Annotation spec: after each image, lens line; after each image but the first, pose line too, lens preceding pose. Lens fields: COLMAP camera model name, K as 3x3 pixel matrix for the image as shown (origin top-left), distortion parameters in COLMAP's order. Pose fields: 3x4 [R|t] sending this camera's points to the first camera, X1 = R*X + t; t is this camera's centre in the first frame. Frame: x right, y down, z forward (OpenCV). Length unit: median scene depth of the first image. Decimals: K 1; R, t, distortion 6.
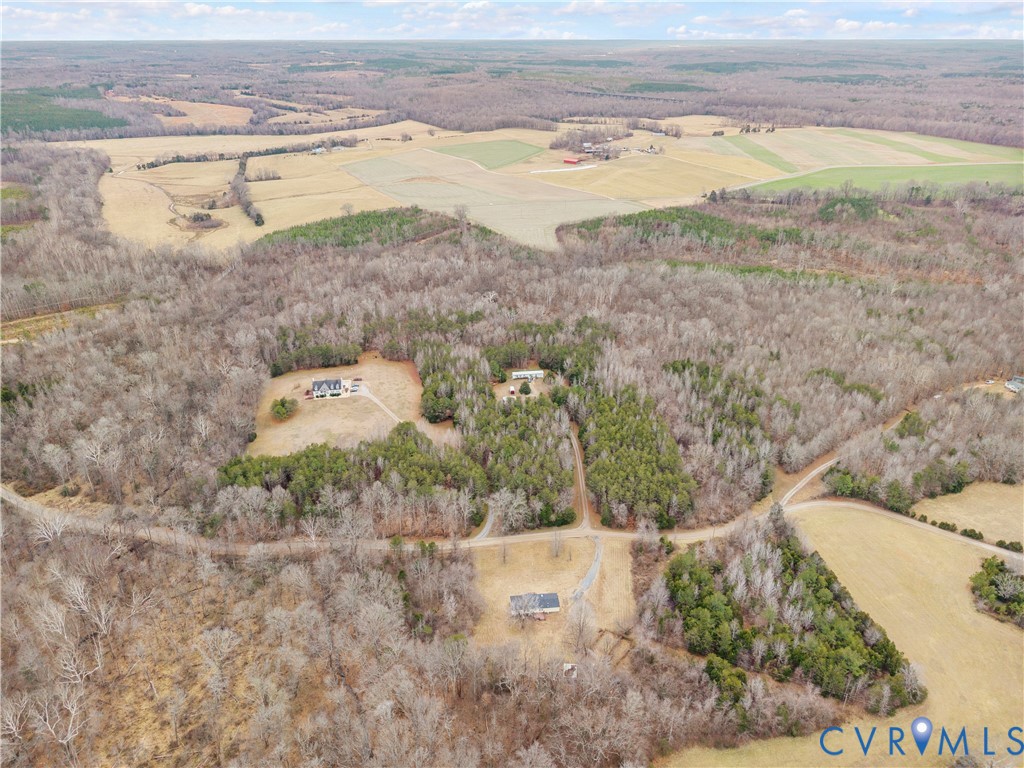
lens RADIAL K [[716.8, 0, 512.0], [0, 716.8, 384.0], [0, 0, 1]] dist [0.002882, -0.003121]
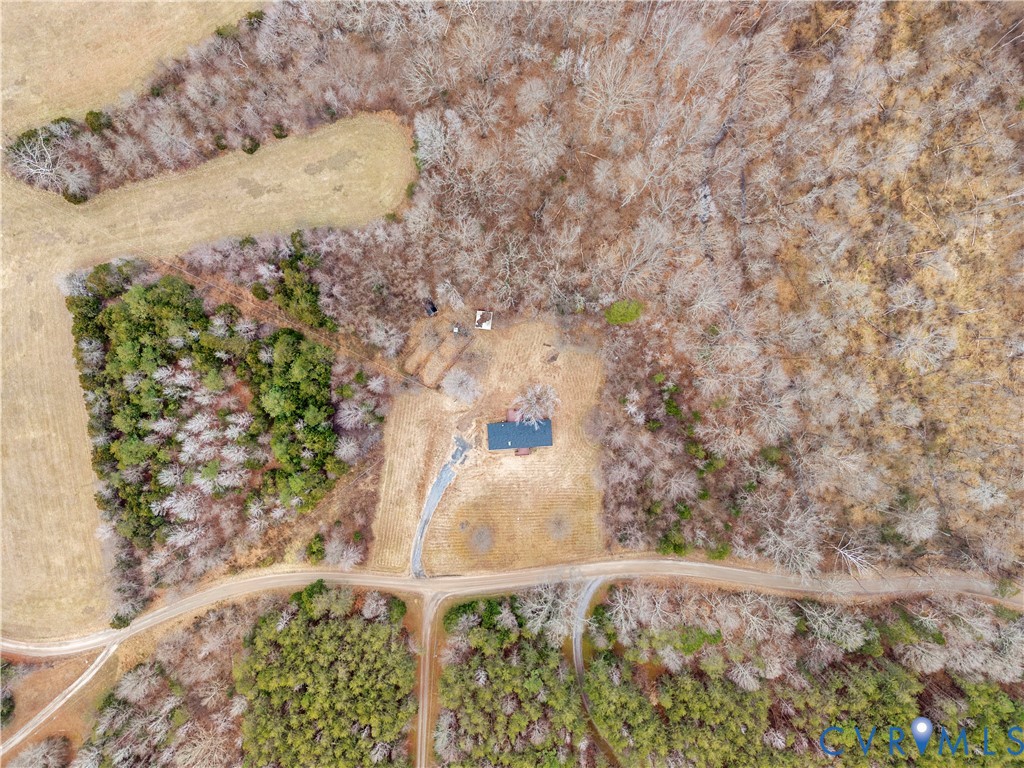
lens RADIAL K [[716.8, 0, 512.0], [0, 716.8, 384.0], [0, 0, 1]] dist [0.002882, -0.003121]
pose [[-0.999554, -0.028570, -0.008736, 0.045616], [0.005299, -0.457311, 0.889291, -0.312513], [-0.029402, 0.888848, 0.457258, 0.579218]]
